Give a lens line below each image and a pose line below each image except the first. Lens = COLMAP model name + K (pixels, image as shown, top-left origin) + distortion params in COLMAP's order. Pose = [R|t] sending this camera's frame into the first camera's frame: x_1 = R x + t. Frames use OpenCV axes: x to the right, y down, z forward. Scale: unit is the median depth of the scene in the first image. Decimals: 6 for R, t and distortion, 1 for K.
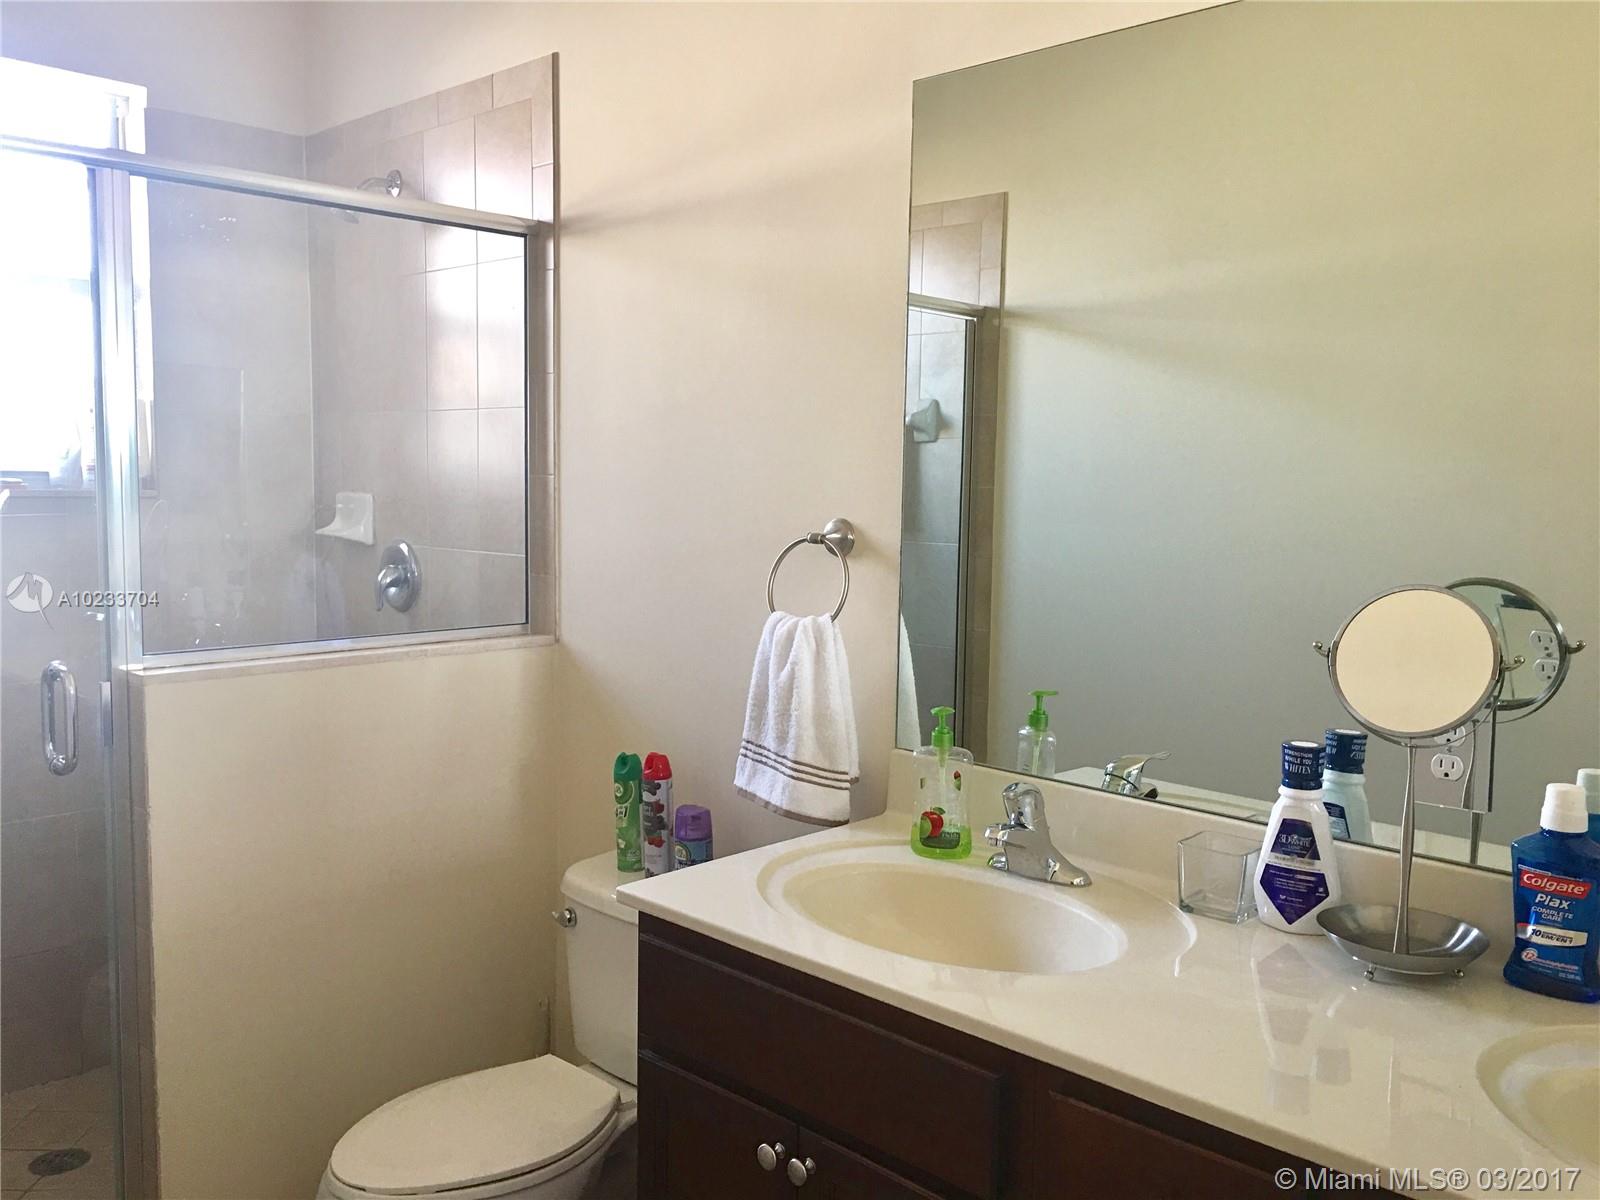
lens RADIAL K [[1374.1, 0, 800.6], [0, 1374.1, 598.8], [0, 0, 1]] dist [0.058992, -0.056253]
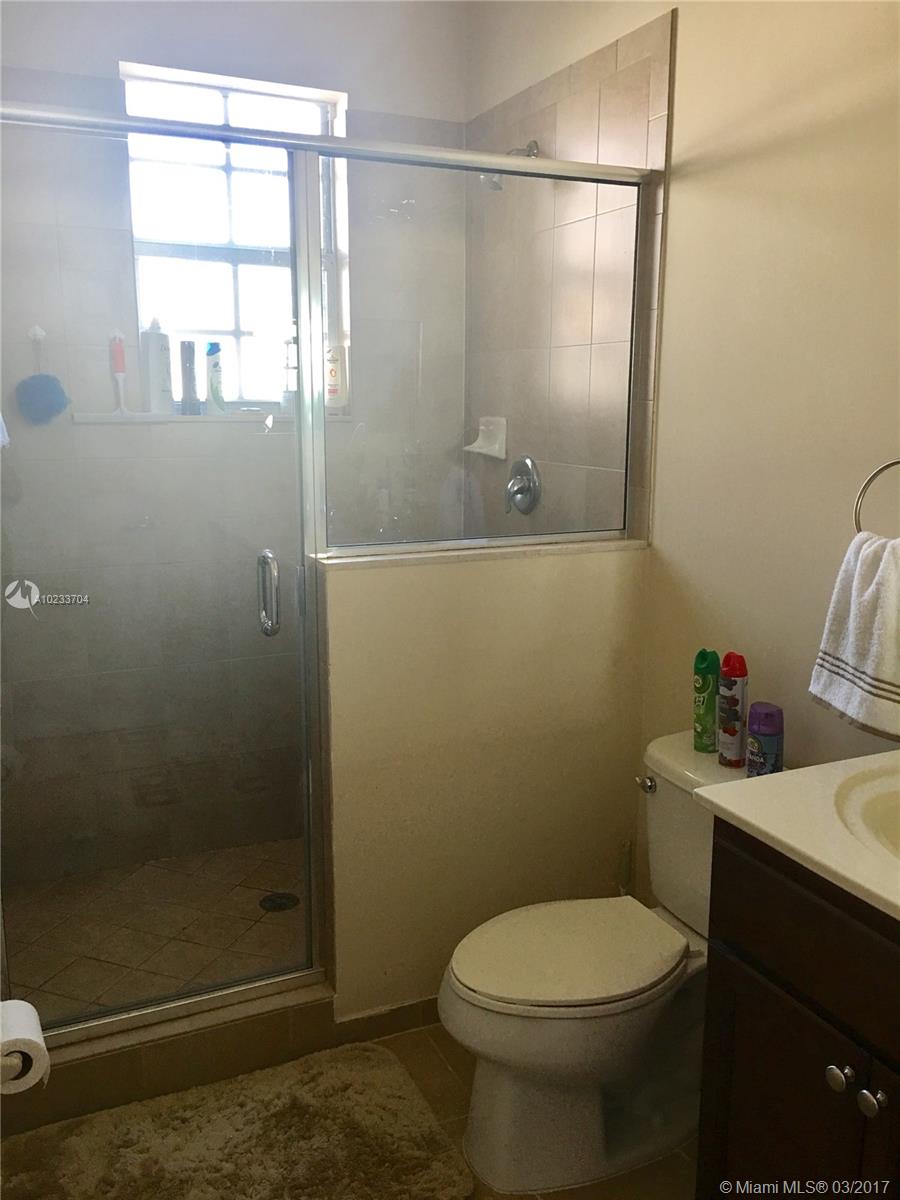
lens RADIAL K [[1030.6, 0, 449.6], [0, 1030.6, 597.6], [0, 0, 1]] dist [0.058992, -0.056253]
pose [[0.932551, 0.058841, -0.356212, -0.023175], [-0.023413, 0.994409, 0.102967, -0.012839], [0.360279, -0.087682, 0.928715, 0.139475]]
